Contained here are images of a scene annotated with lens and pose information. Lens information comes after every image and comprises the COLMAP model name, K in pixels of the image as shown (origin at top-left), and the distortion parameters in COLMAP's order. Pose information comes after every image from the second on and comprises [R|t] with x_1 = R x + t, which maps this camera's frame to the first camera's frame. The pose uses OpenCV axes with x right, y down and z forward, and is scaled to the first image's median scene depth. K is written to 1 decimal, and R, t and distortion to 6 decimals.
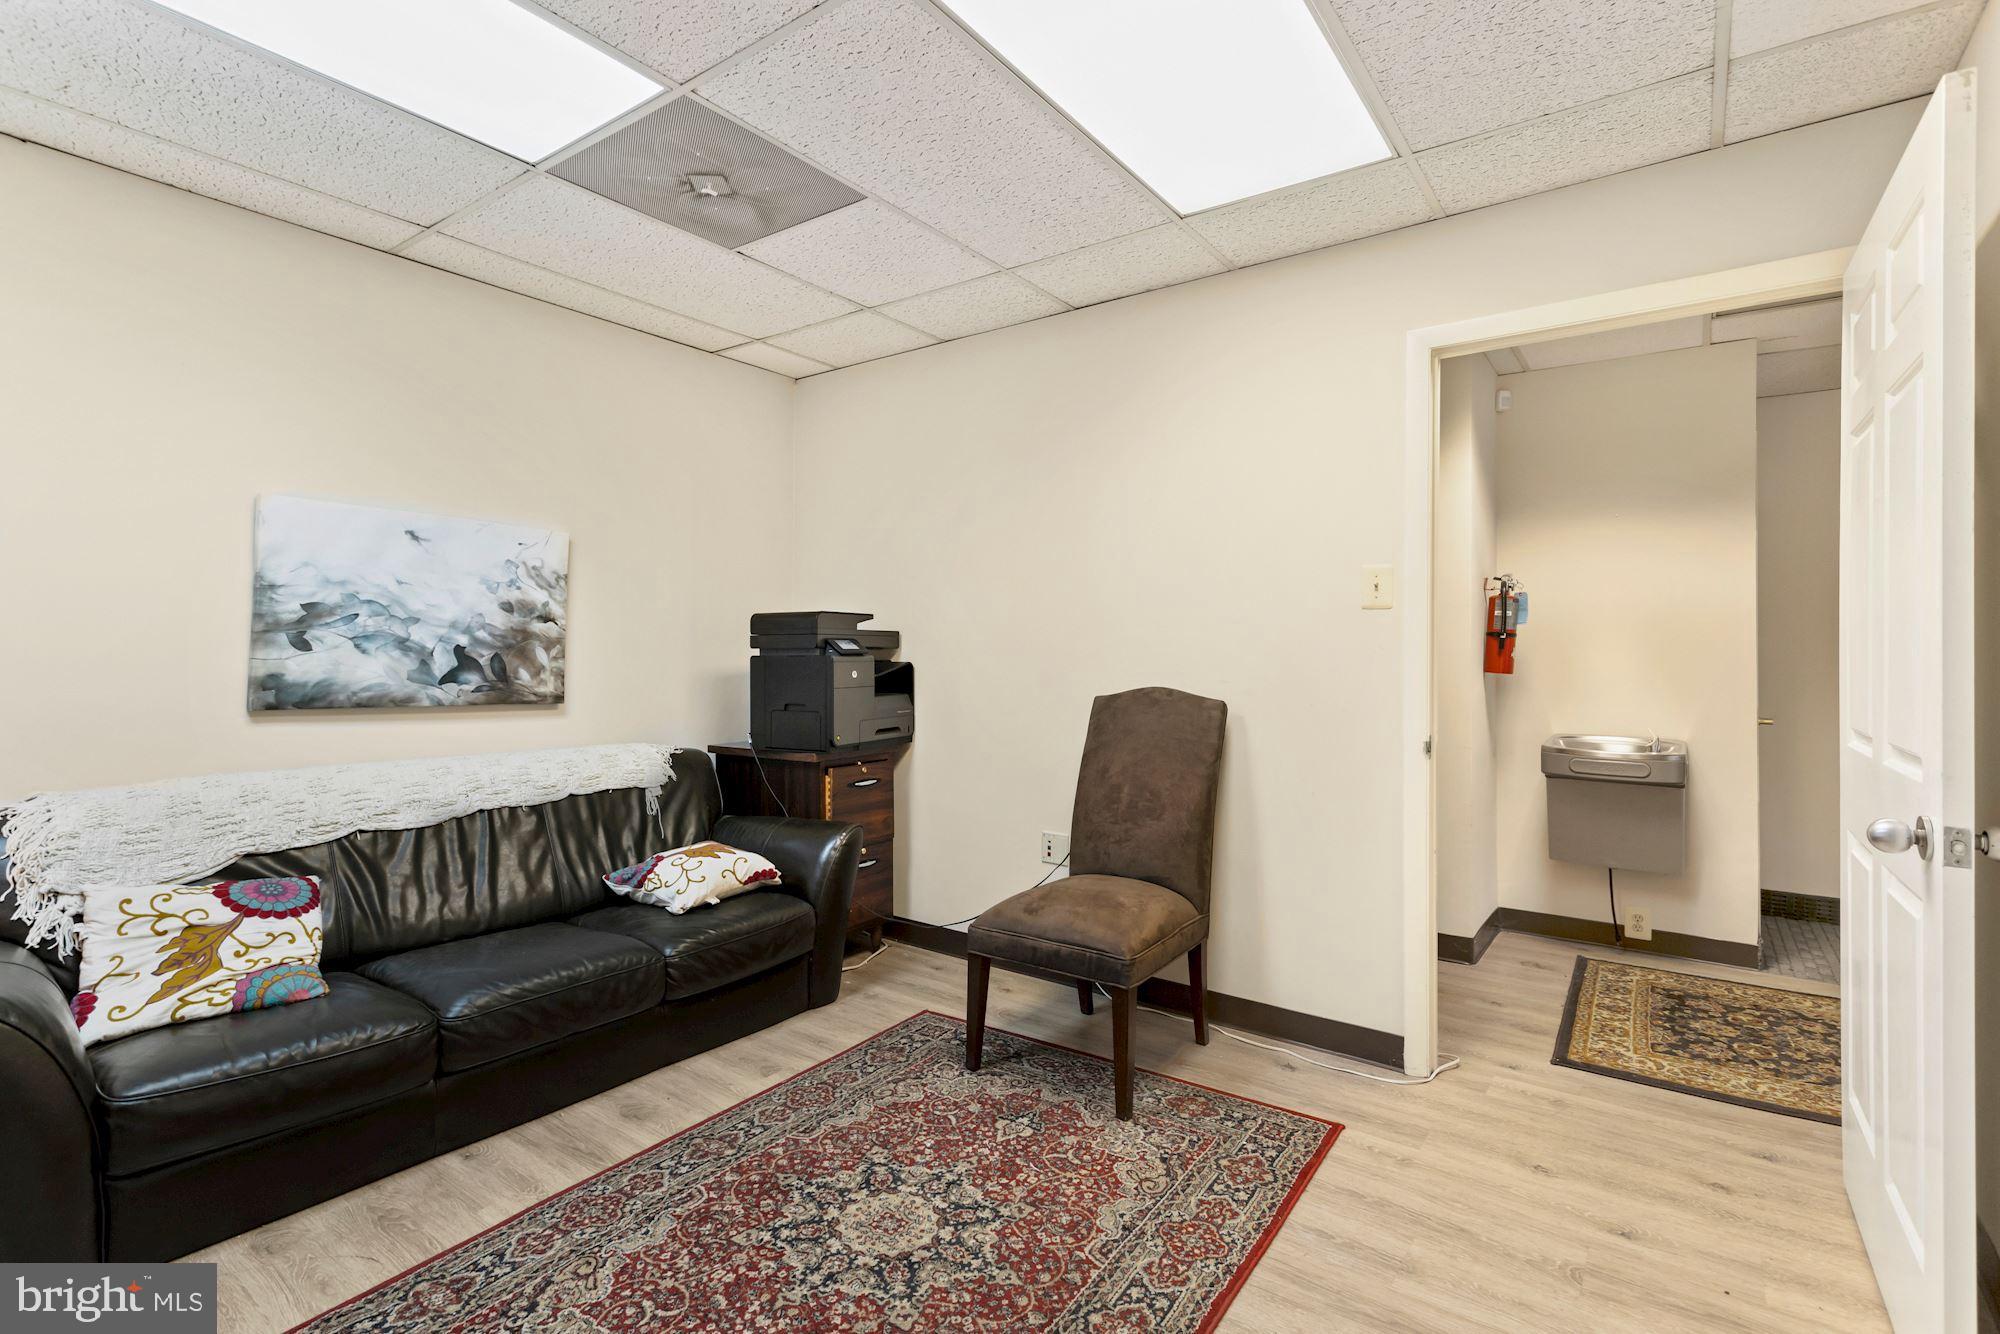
lens RADIAL K [[950.1, 0, 996.6], [0, 950.1, 648.7], [0, 0, 1]] dist [0.002869, 0.000263]
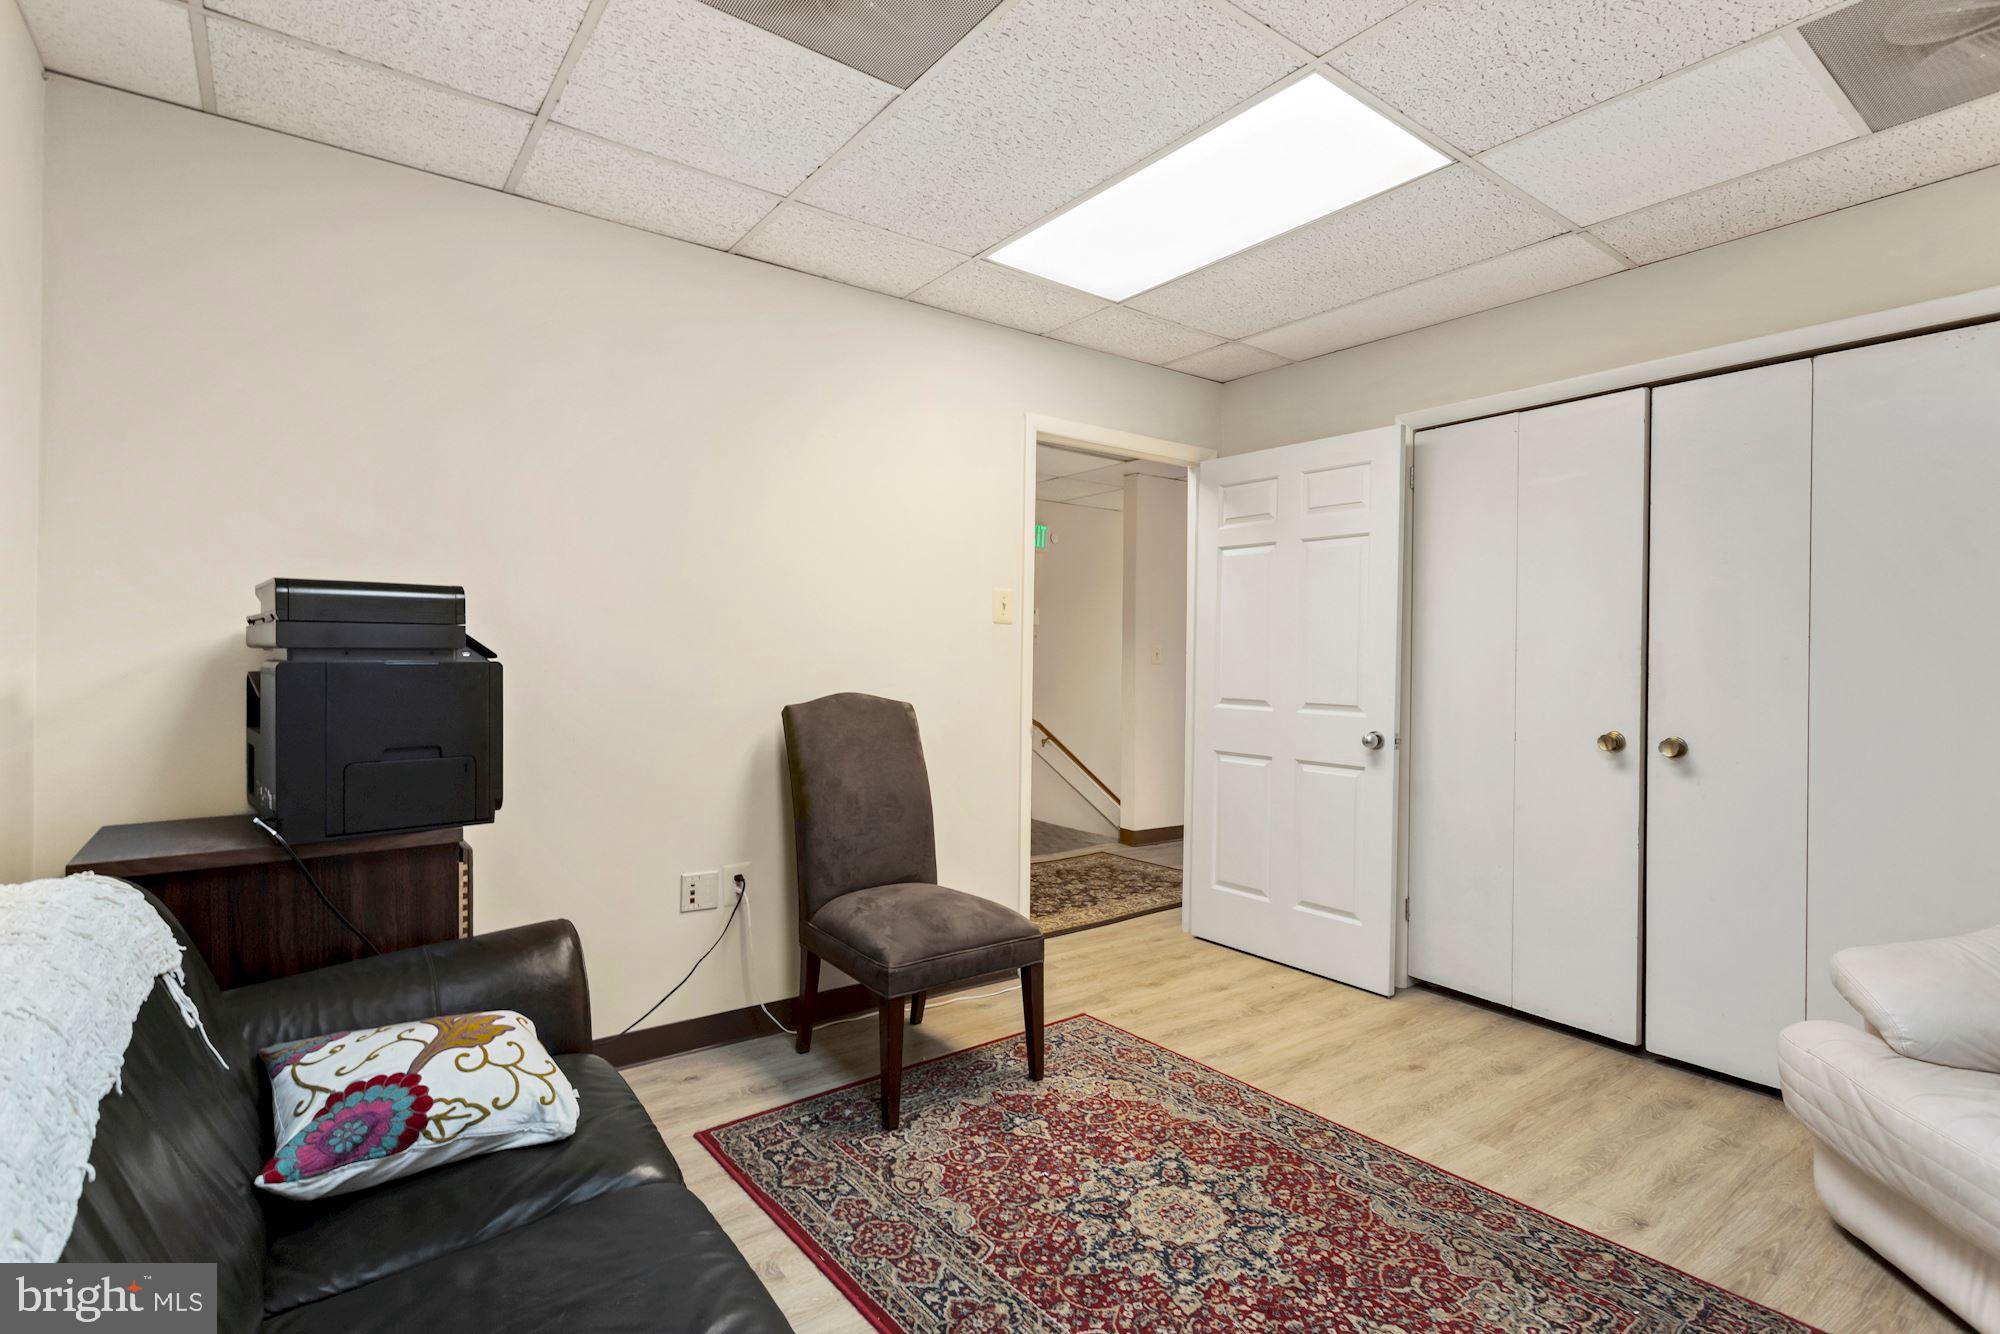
lens RADIAL K [[953.2, 0, 1000.0], [0, 953.2, 667.0], [0, 0, 1]] dist [-0.000566, 0.000086]
pose [[0.293718, -0.009916, 0.955841, -0.843758], [-0.010501, 0.999852, 0.013600, -0.001093], [-0.955834, -0.014032, 0.293571, 0.650192]]
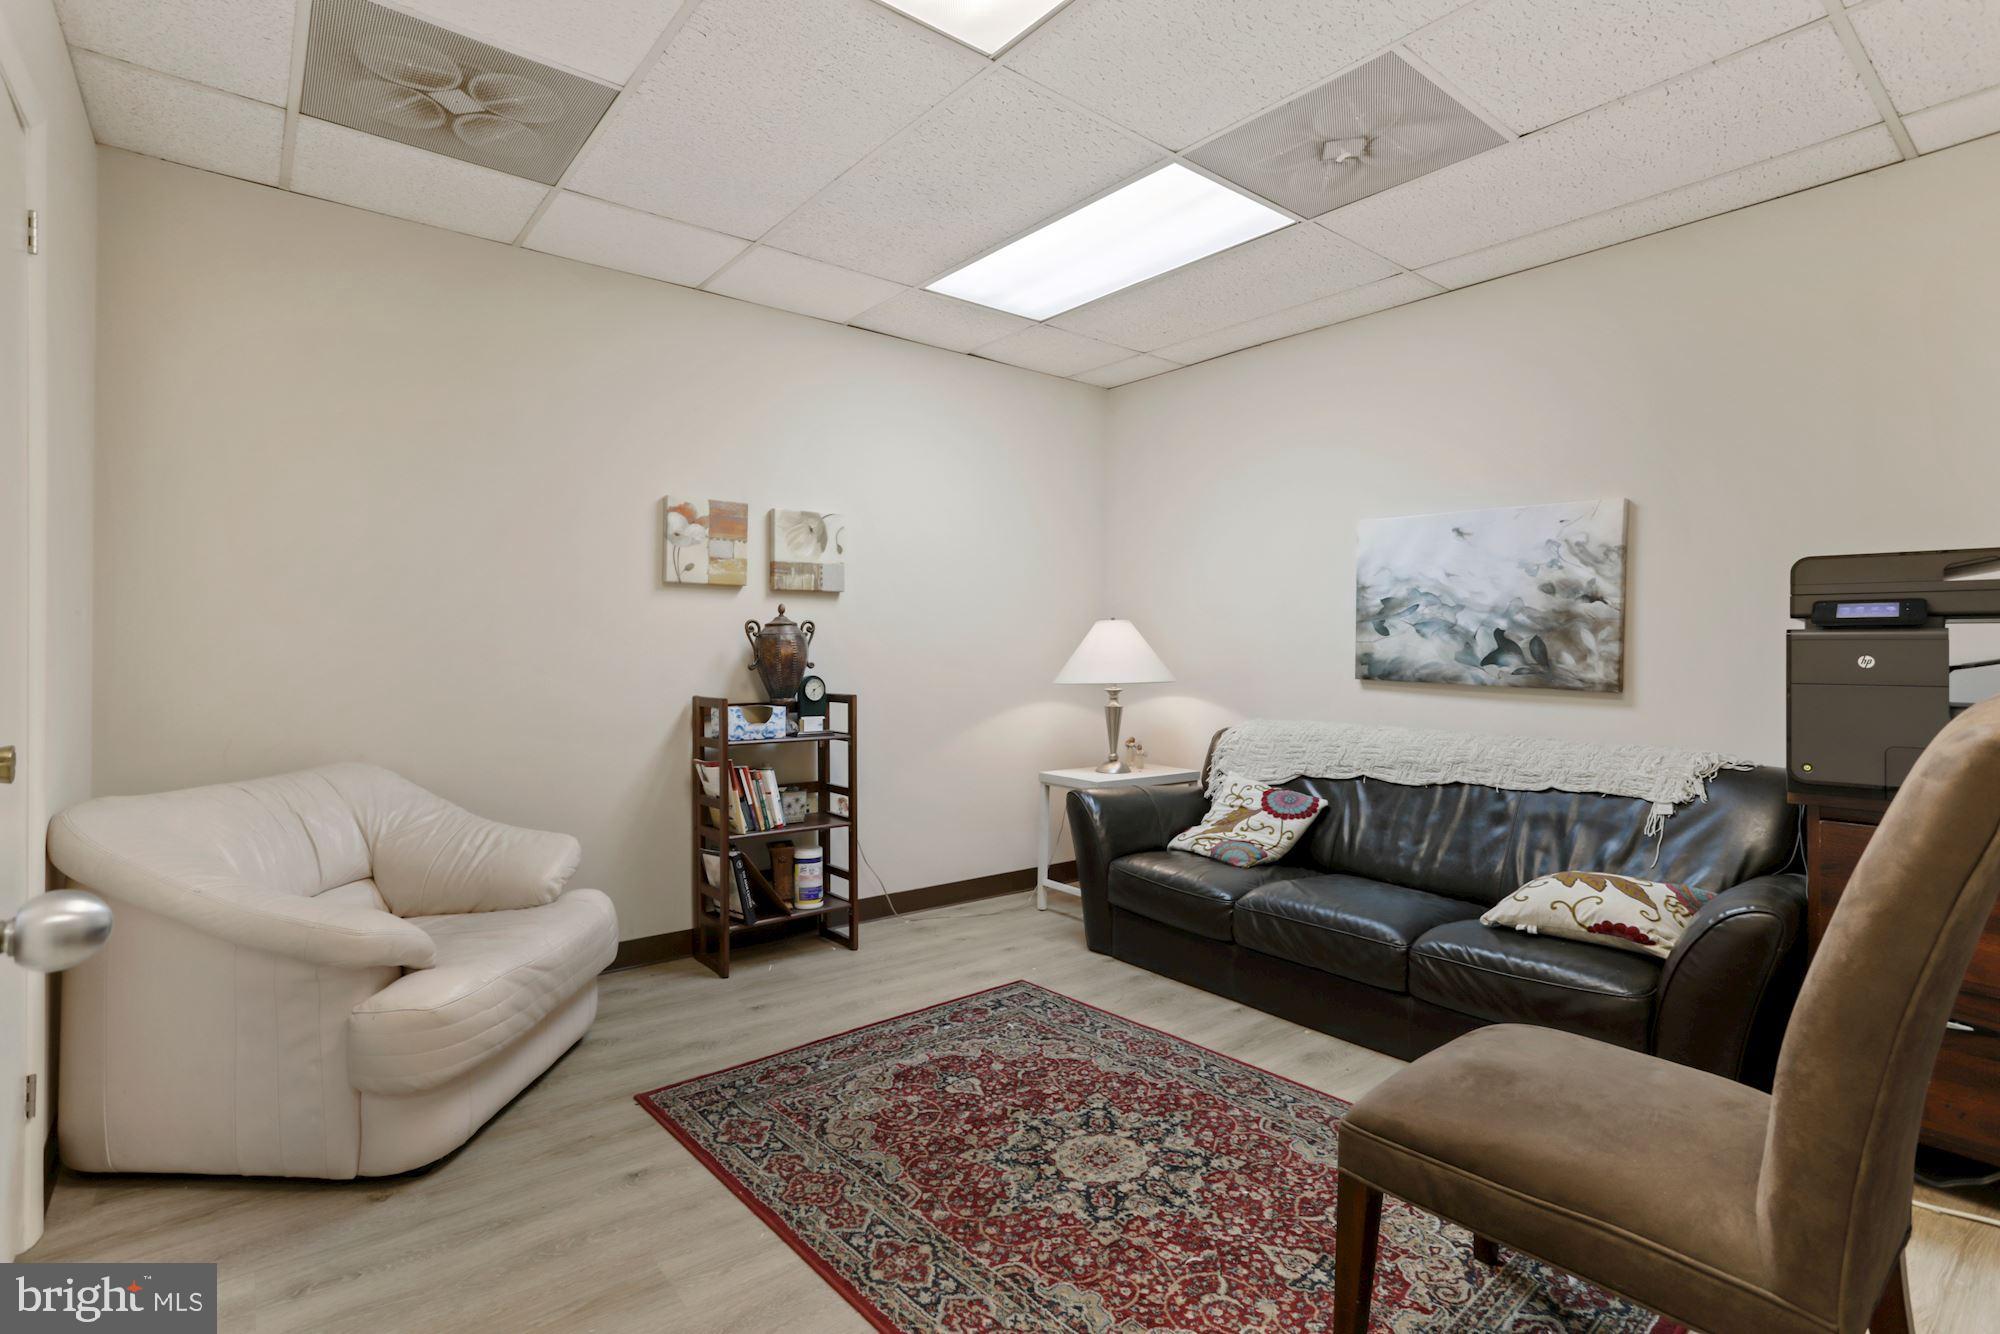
lens RADIAL K [[968.7, 0, 989.6], [0, 968.7, 655.0], [0, 0, 1]] dist [-0.047377, 0.031620]
pose [[-0.261989, -0.003913, -0.965063, 0.691547], [-0.007420, 0.999970, -0.002040, 0.036318], [0.965042, 0.006626, -0.262010, 0.845688]]
